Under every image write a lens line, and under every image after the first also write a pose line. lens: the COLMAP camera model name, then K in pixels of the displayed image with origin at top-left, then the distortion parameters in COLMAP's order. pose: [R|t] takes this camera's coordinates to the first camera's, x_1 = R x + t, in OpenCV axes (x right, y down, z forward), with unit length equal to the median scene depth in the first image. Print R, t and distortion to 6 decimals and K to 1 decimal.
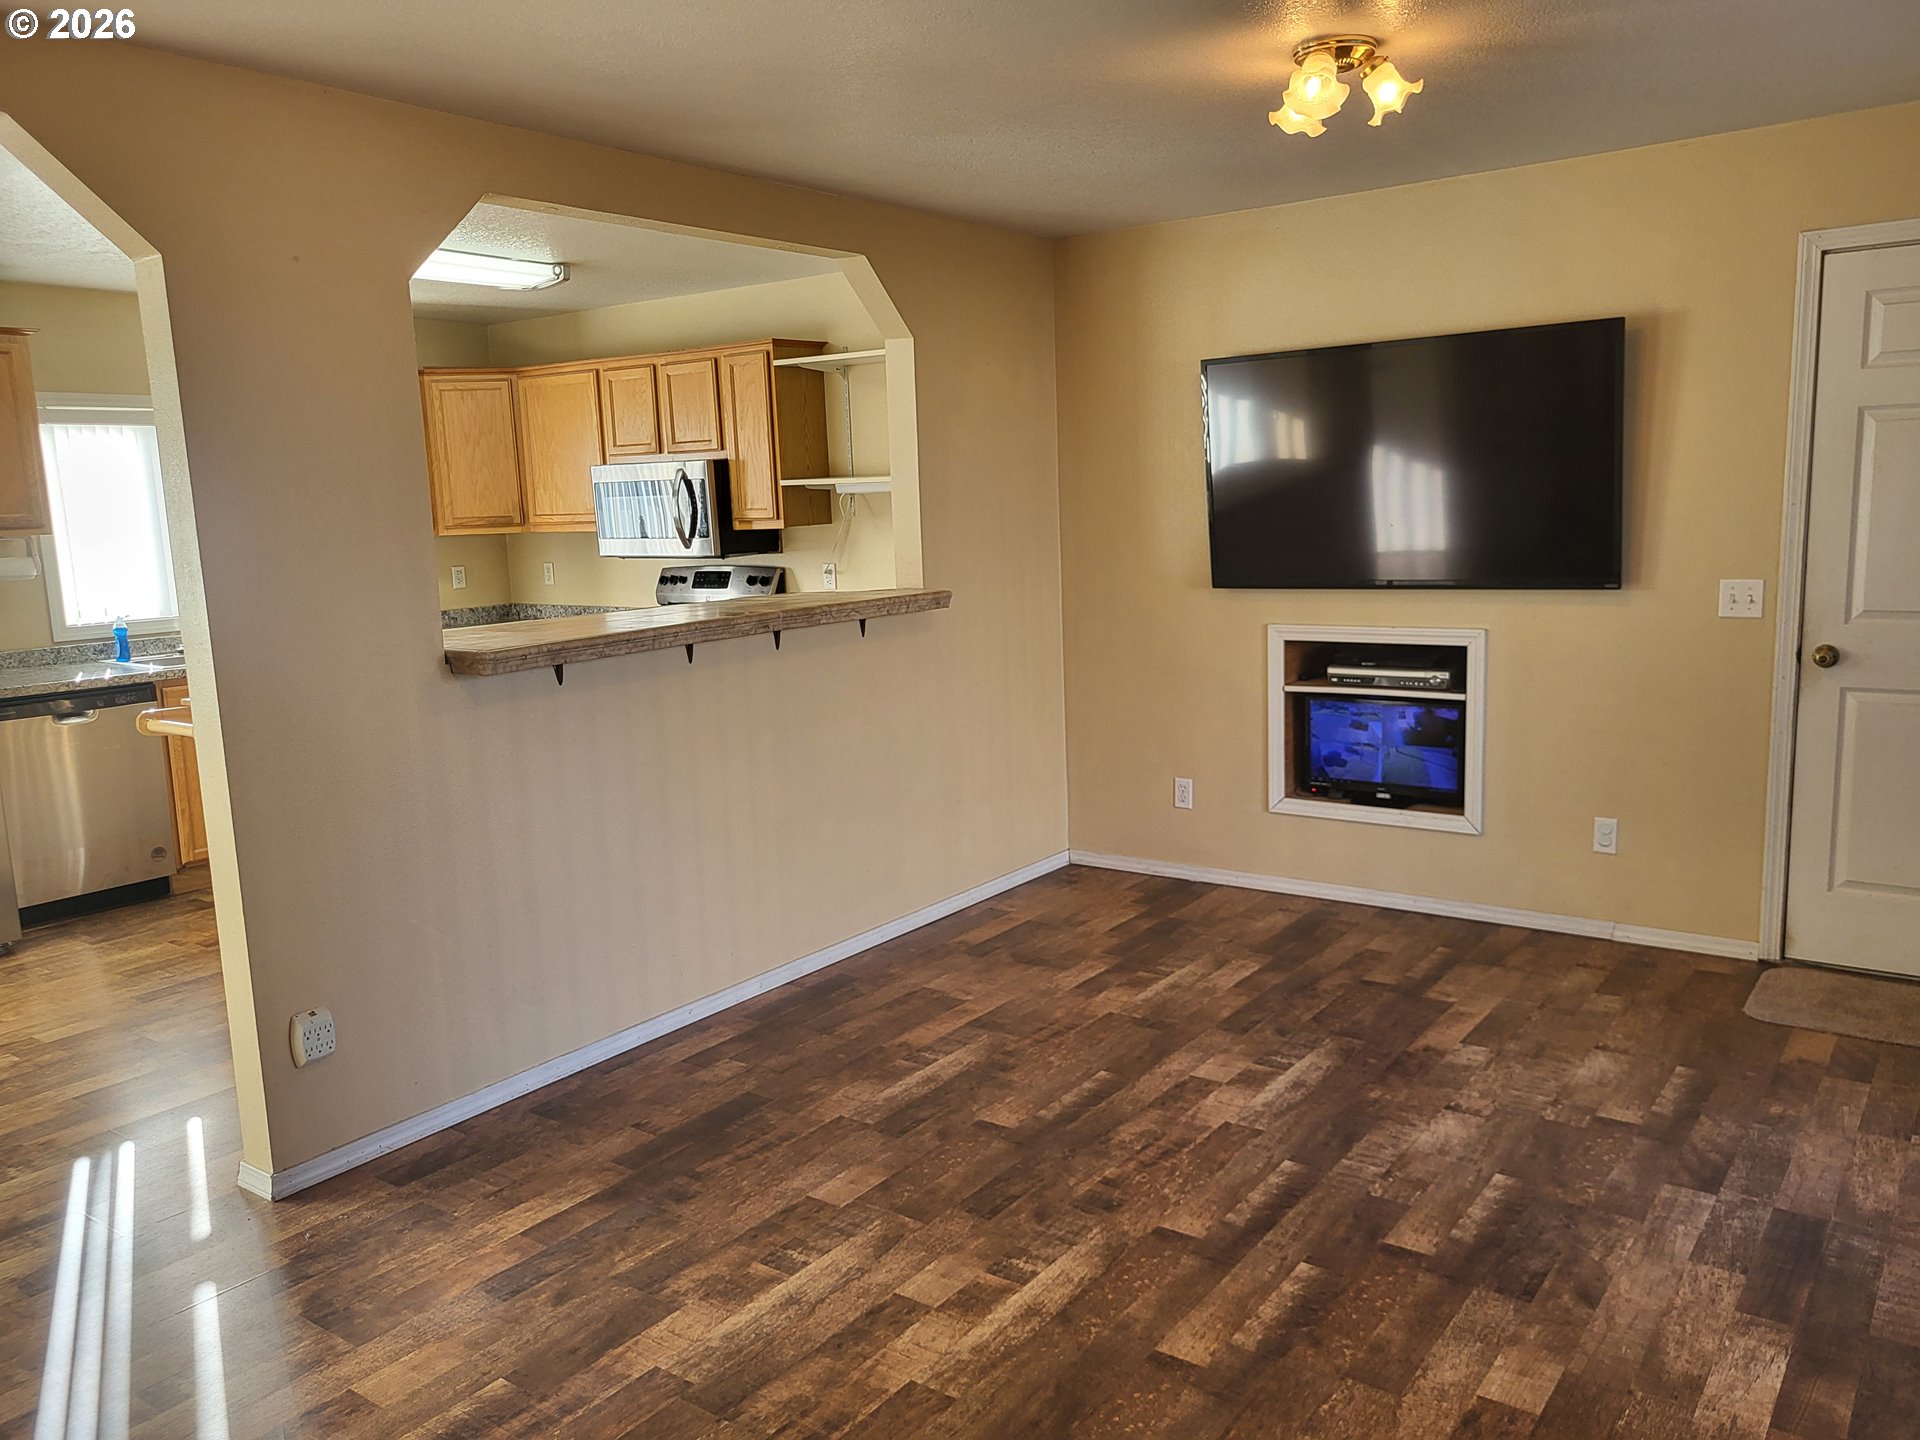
lens RADIAL K [[1468.1, 0, 956.1], [0, 1468.1, 726.6], [0, 0, 1]] dist [0.032866, -0.031676]
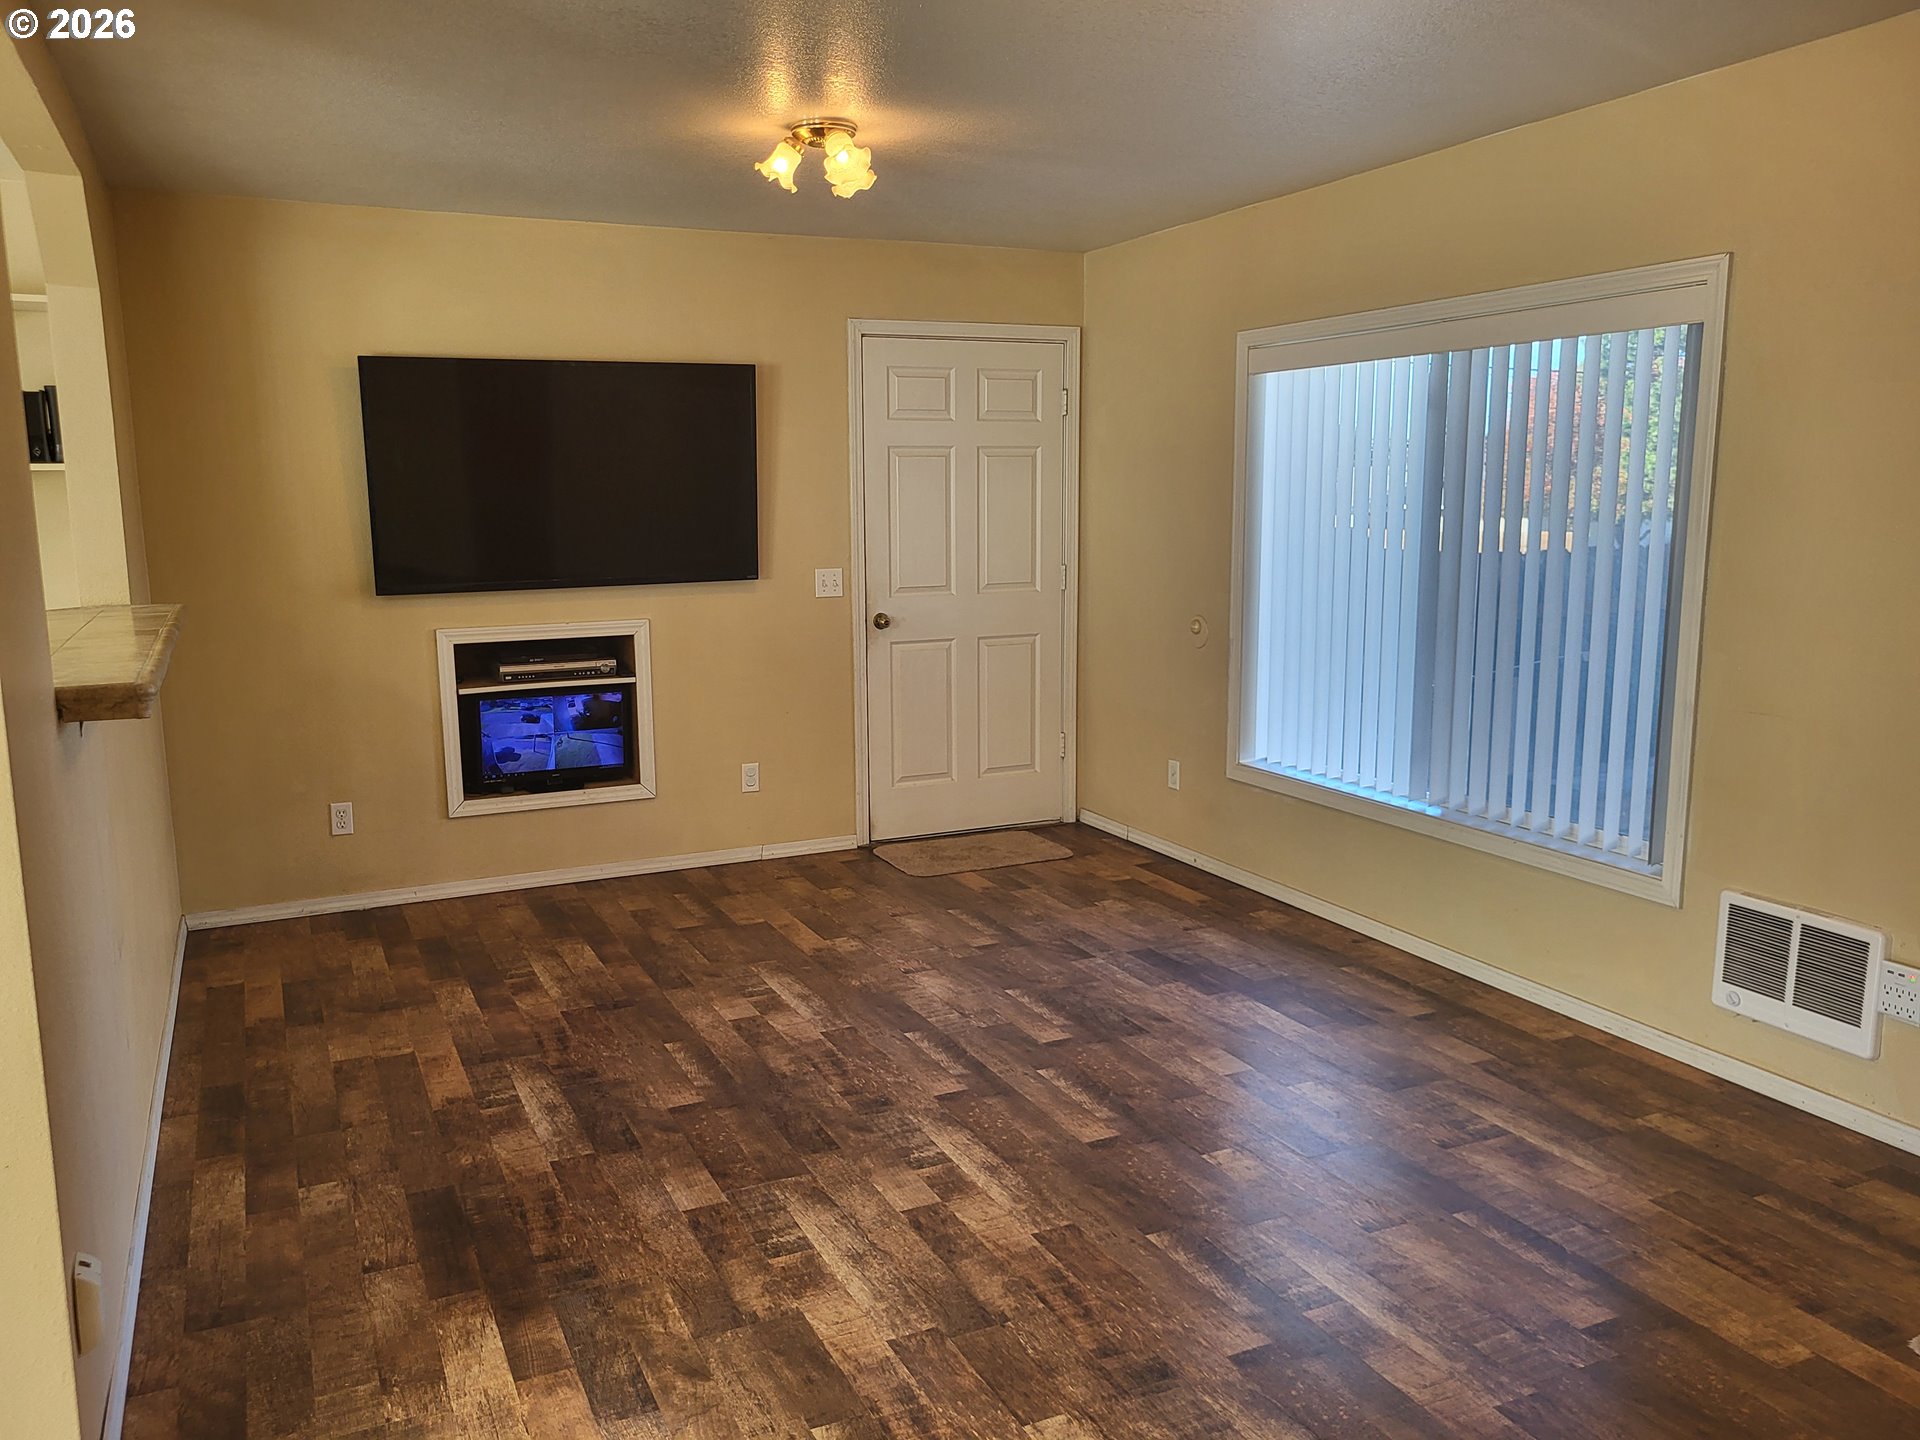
lens RADIAL K [[1468.1, 0, 948.6], [0, 1468.1, 710.3], [0, 0, 1]] dist [0.032866, -0.031676]
pose [[0.476712, -0.102820, 0.873026, -0.758064], [0.134090, 0.990019, 0.043379, -0.018681], [-0.868772, 0.096384, 0.485741, 0.330983]]
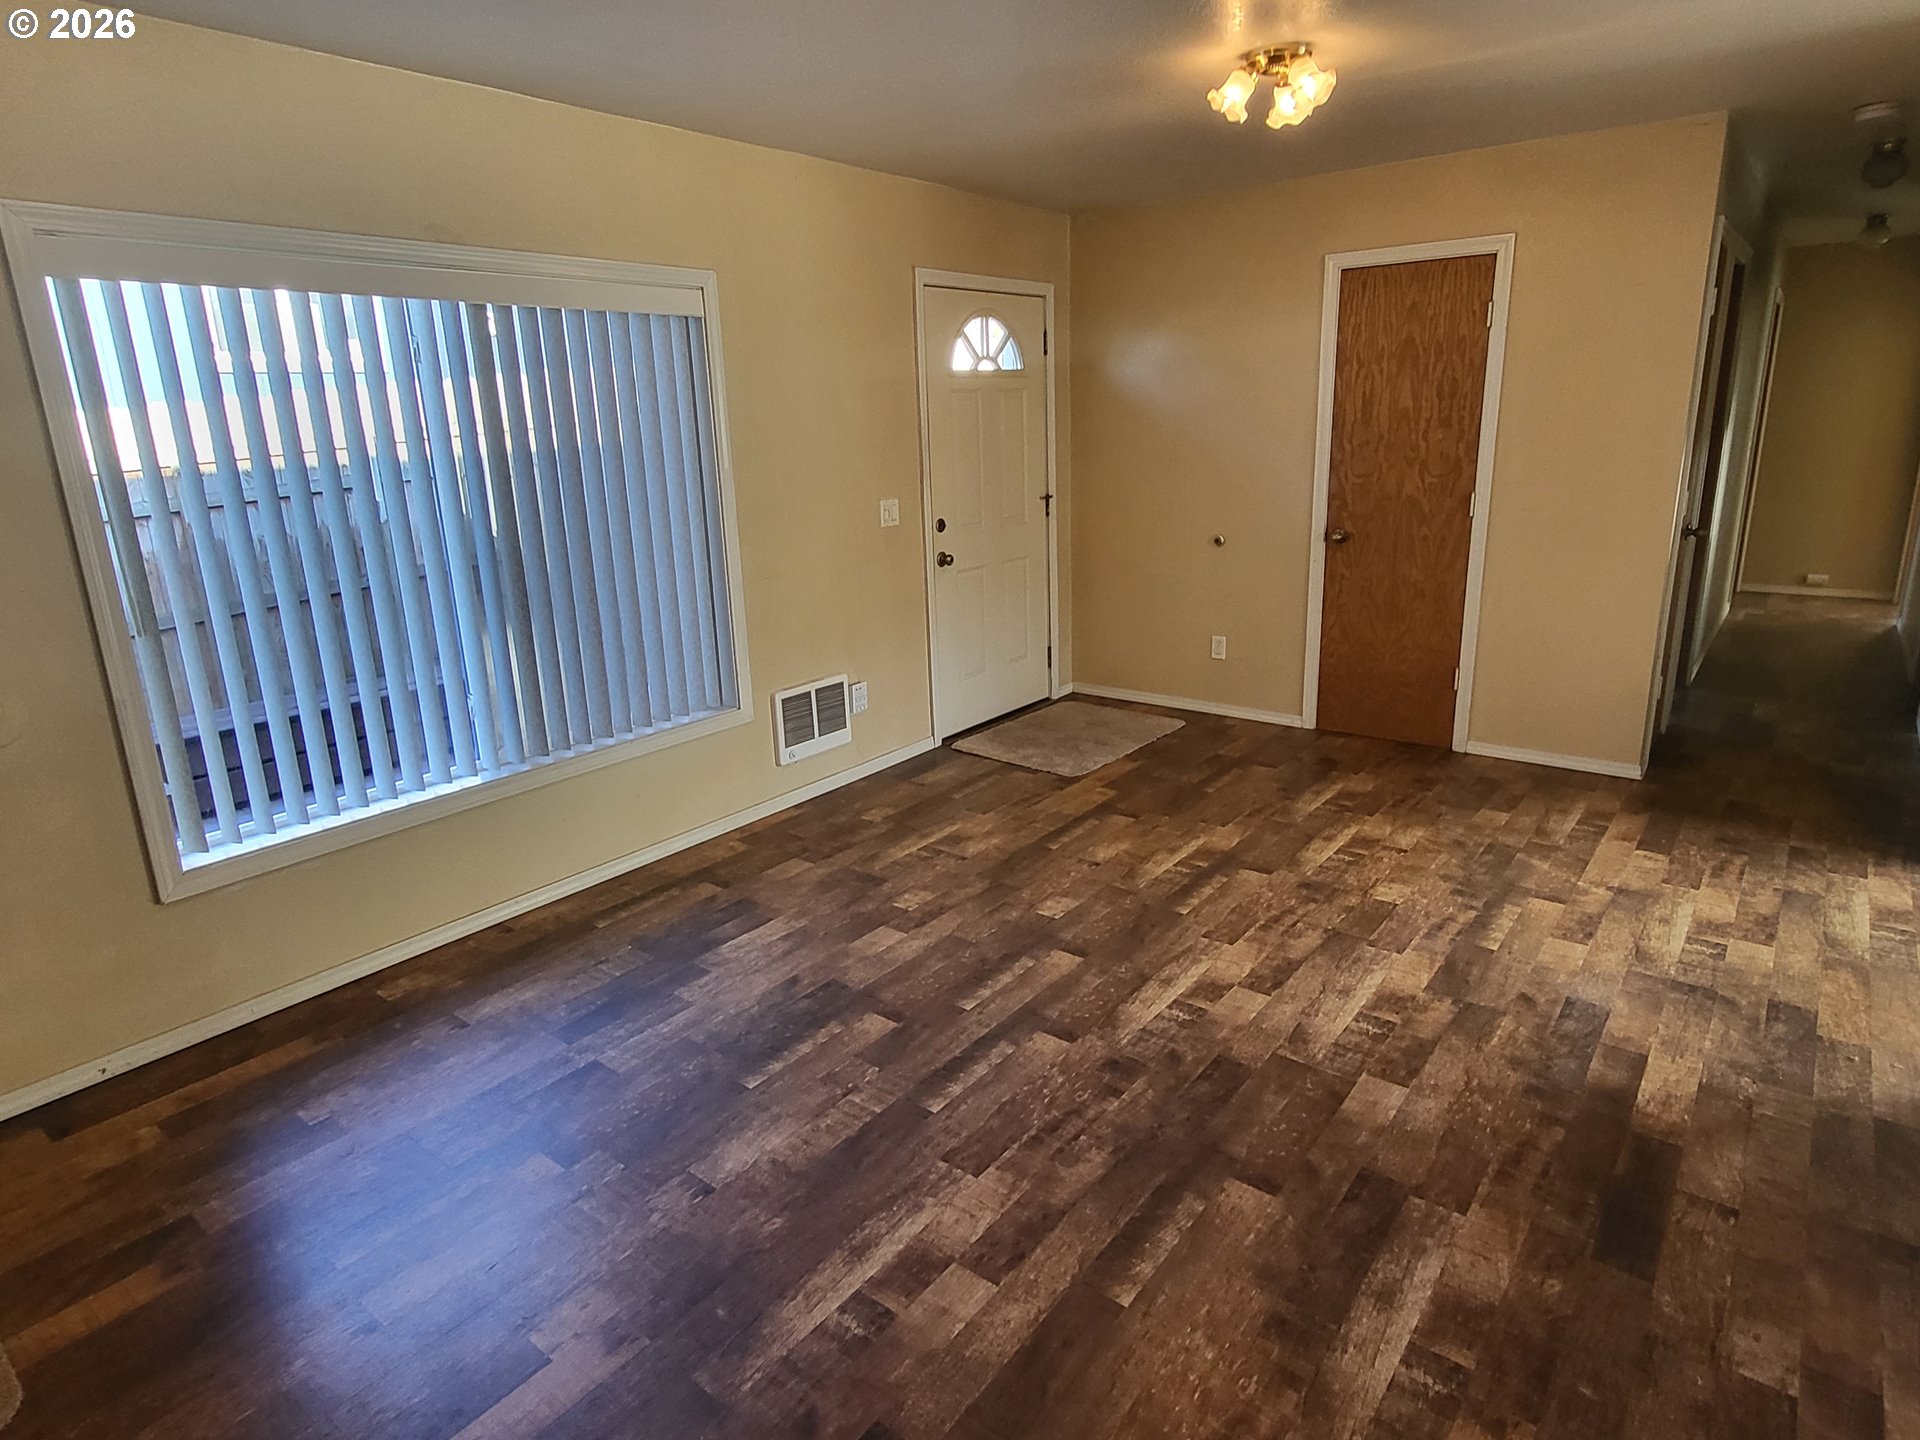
lens RADIAL K [[1084.5, 0, 946.8], [0, 1084.5, 710.4], [0, 0, 1]] dist [0.002899, -0.006207]
pose [[-0.996863, 0.055706, 0.056220, 0.151816], [0.074053, 0.907183, 0.414169, -0.241450], [-0.027930, 0.417033, -0.908462, 1.474046]]
